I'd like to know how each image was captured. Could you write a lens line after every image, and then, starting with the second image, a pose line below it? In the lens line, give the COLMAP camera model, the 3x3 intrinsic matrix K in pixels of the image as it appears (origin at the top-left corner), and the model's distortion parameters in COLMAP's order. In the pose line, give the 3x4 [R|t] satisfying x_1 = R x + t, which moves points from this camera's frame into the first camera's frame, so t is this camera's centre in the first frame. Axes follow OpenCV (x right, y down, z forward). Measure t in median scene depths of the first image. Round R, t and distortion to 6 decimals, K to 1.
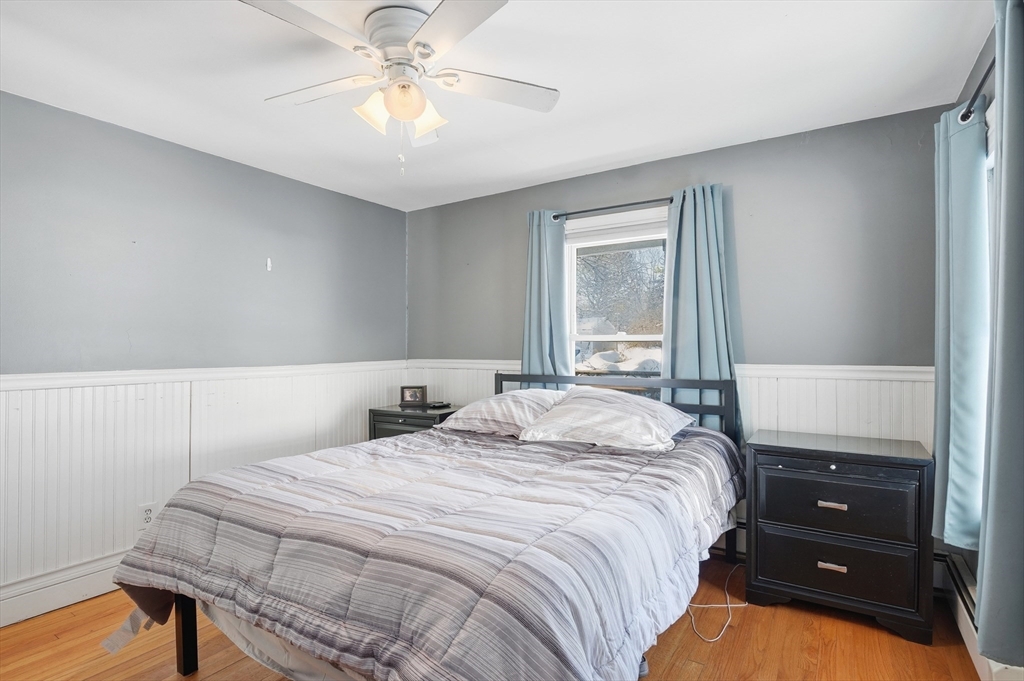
lens RADIAL K [[508.8, 0, 512.1], [0, 508.8, 343.3], [0, 0, 1]] dist [-0.016939, -0.003472]
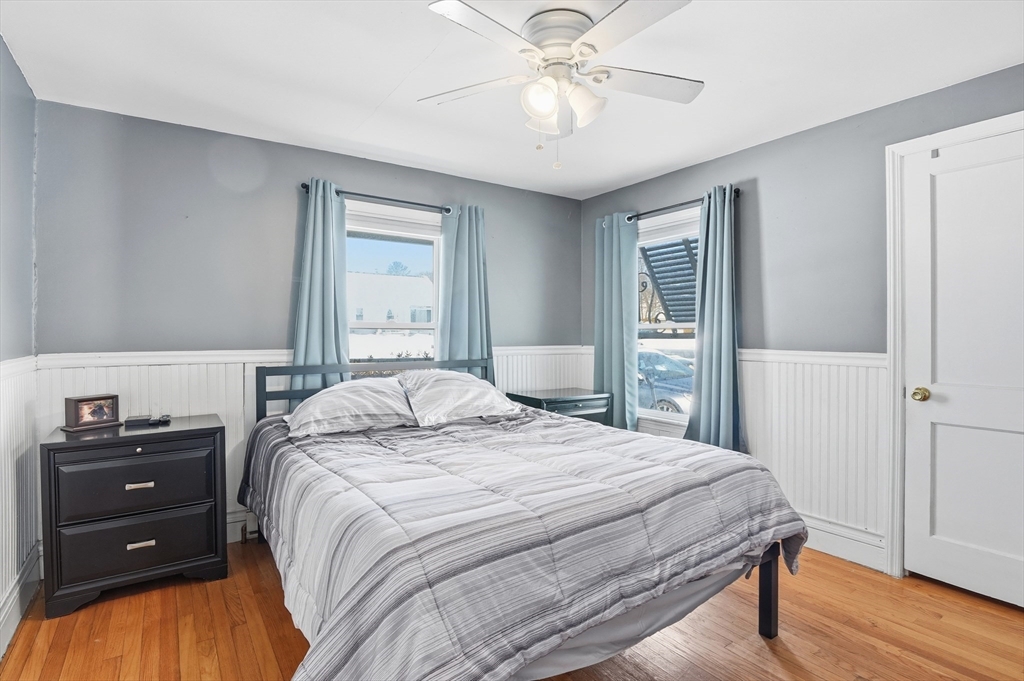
lens RADIAL K [[508.8, 0, 509.8], [0, 508.8, 338.3], [0, 0, 1]] dist [-0.016939, -0.003472]
pose [[0.391005, -0.002549, 0.920385, -0.782864], [-0.005917, 0.999969, 0.005283, 0.010959], [-0.920369, -0.007512, 0.390978, 0.431673]]
